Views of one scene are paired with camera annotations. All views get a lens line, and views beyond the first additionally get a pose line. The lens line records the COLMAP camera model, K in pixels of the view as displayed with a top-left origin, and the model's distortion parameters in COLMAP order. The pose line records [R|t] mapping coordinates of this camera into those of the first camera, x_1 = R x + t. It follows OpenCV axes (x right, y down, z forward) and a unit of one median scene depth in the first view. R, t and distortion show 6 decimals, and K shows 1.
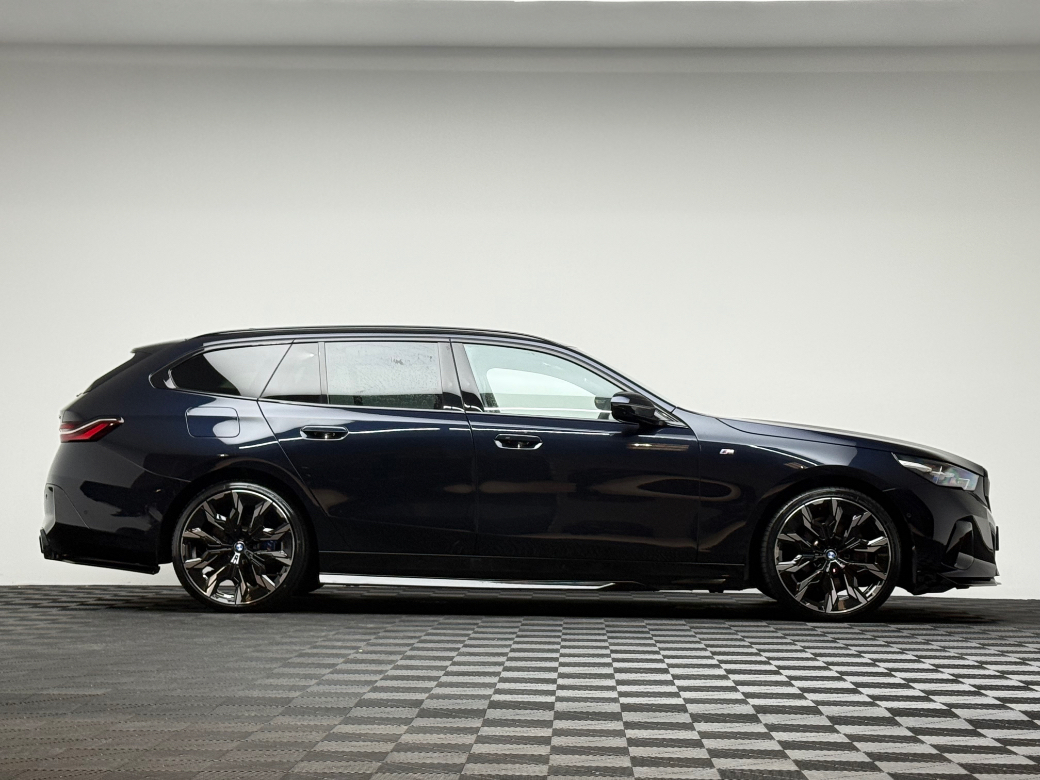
lens RADIAL K [[2050.3, 0, 516.2], [0, 2050.3, 392.2], [0, 0, 1]] dist [0.115410, 0.000000]
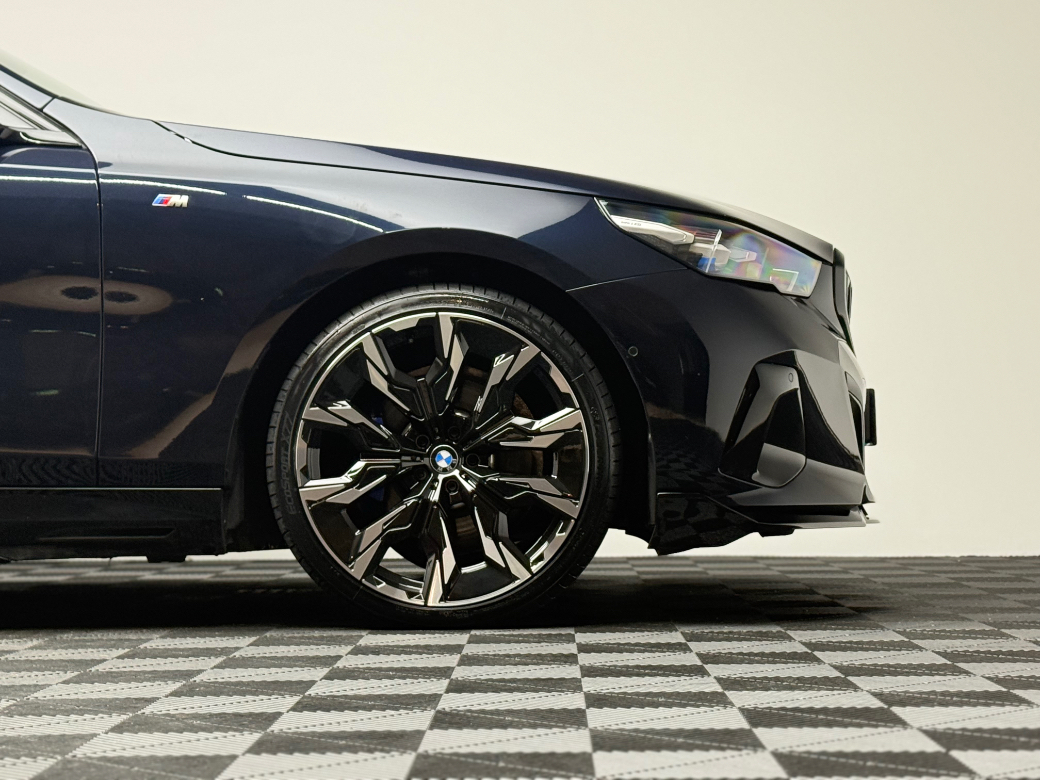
lens RADIAL K [[2050.3, 0, 523.7], [0, 2050.3, 390.1], [0, 0, 1]] dist [0.115410, 0.000000]
pose [[0.999548, -0.021235, 0.021283, 0.141014], [0.020808, 0.999582, 0.020084, 0.051435], [-0.021701, -0.019632, 0.999572, 0.533958]]
